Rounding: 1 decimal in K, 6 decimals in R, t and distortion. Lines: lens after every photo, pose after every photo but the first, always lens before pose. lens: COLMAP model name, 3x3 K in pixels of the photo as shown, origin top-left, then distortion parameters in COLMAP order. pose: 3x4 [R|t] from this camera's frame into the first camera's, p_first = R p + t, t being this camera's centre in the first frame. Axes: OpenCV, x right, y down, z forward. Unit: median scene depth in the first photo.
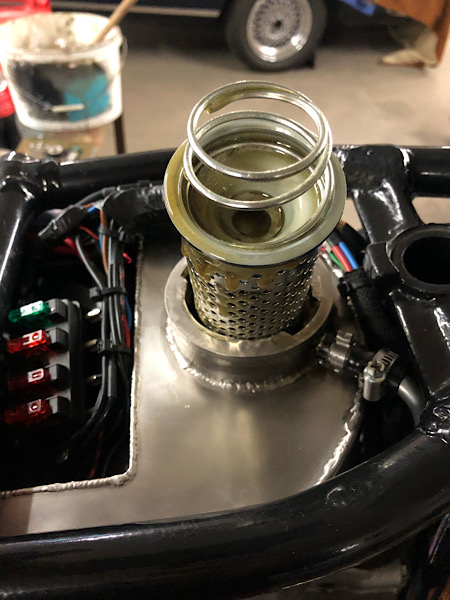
lens RADIAL K [[520.5, 0, 225.0], [0, 520.5, 300.4], [0, 0, 1]] dist [0.045114, -0.051591]
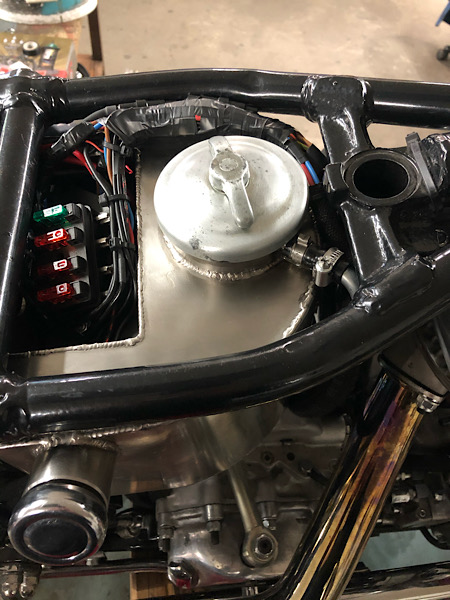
lens RADIAL K [[520.5, 0, 227.9], [0, 520.5, 300.4], [0, 0, 1]] dist [0.045114, -0.051591]
pose [[0.998535, 0.011866, 0.052801, -0.023301], [-0.020818, 0.984811, 0.172379, 0.002249], [-0.049954, -0.173225, 0.983615, -0.261856]]
